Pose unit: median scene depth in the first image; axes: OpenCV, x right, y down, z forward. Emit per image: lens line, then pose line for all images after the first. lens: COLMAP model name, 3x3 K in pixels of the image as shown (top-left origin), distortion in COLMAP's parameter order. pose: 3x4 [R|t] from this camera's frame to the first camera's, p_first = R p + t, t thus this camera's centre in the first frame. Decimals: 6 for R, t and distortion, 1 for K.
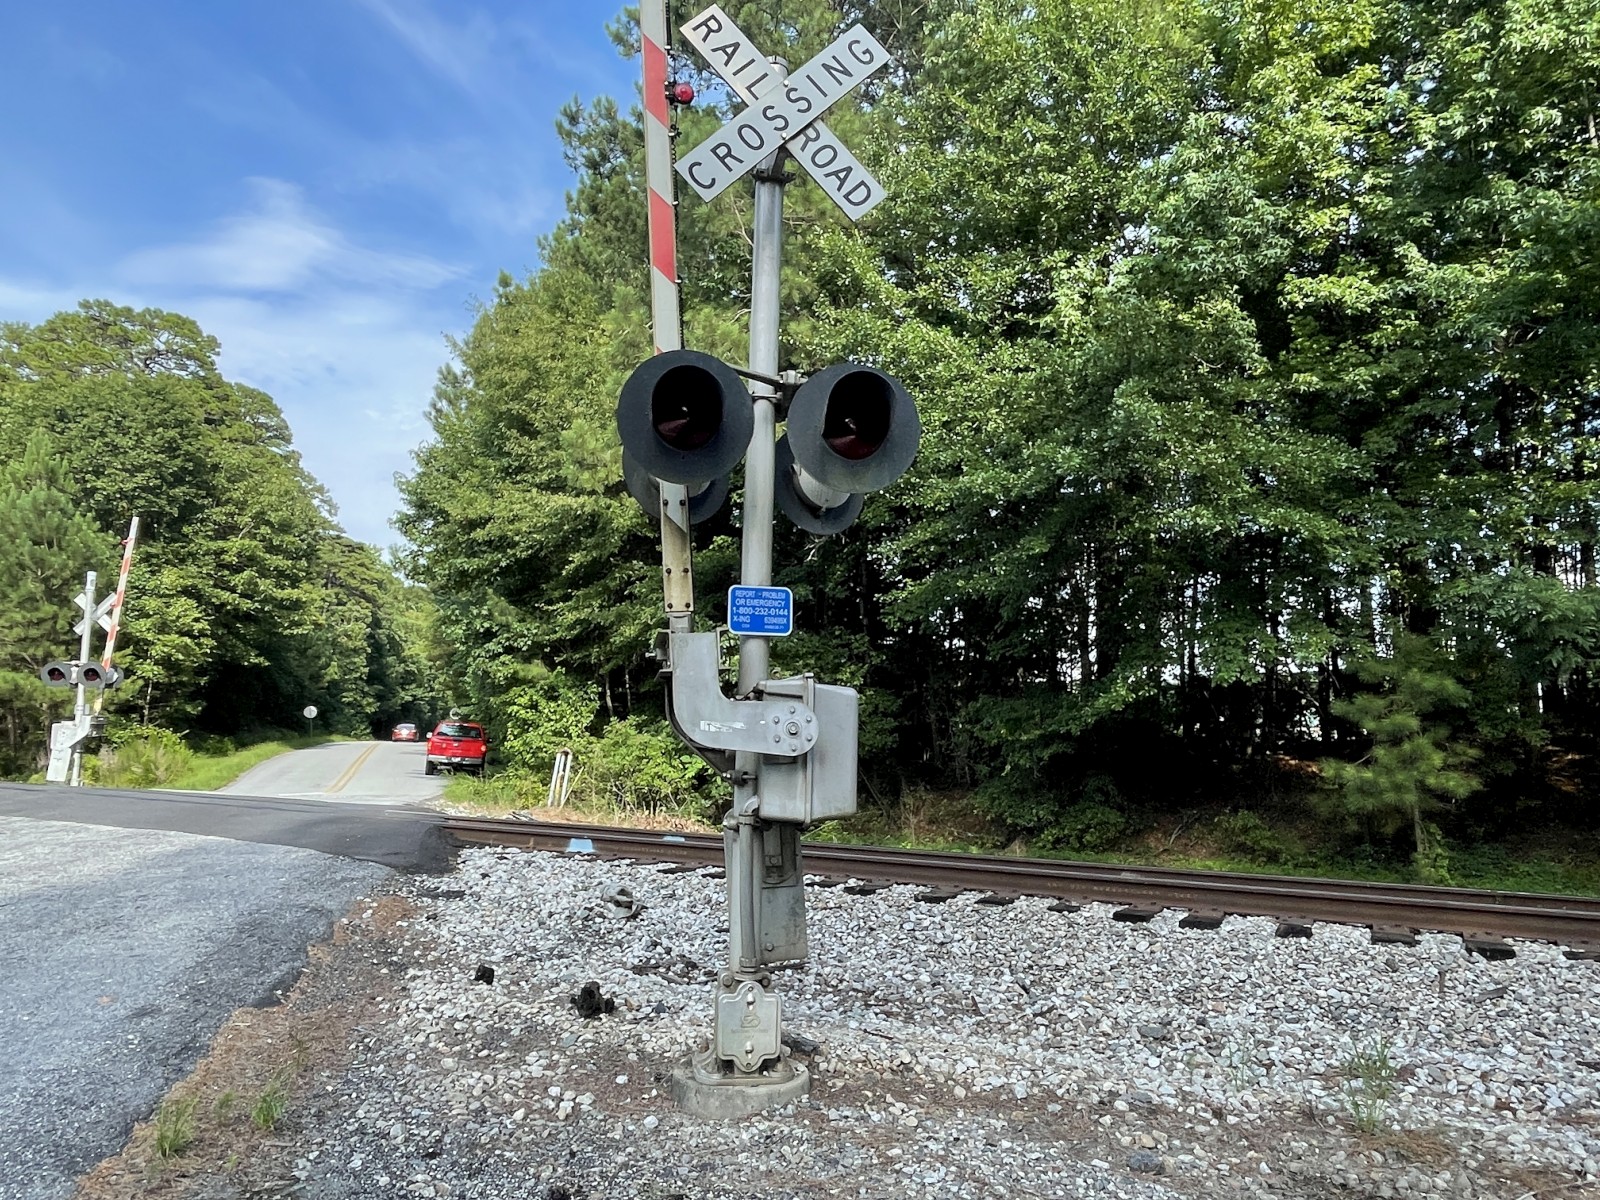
lens RADIAL K [[1028.7, 0, 790.3], [0, 1028.7, 616.1], [0, 0, 1]] dist [0.000223, -0.003408]
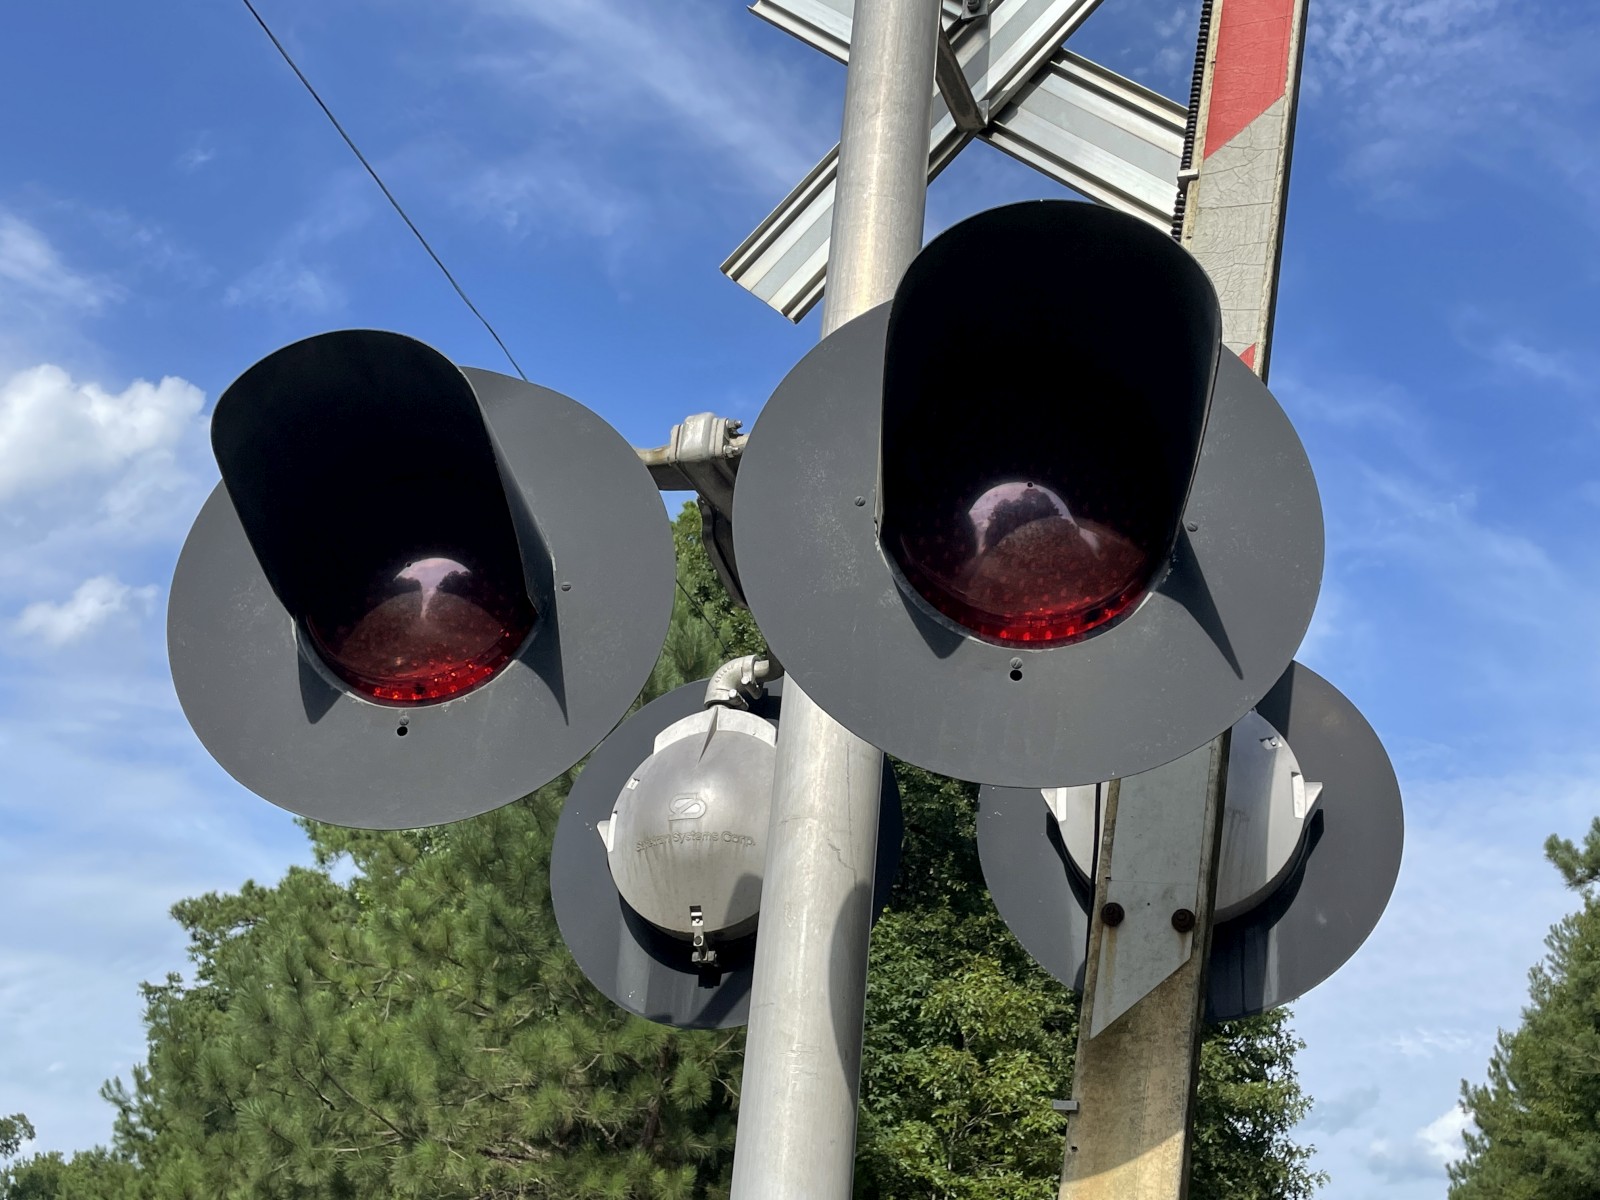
lens RADIAL K [[1743.8, 0, 812.8], [0, 1743.8, 644.4], [0, 0, 1]] dist [0.048594, 0.000000]
pose [[0.847580, -0.164088, -0.504661, -0.493196], [-0.023592, 0.938402, -0.344739, 0.066629], [0.530143, 0.304100, 0.791500, 0.710292]]
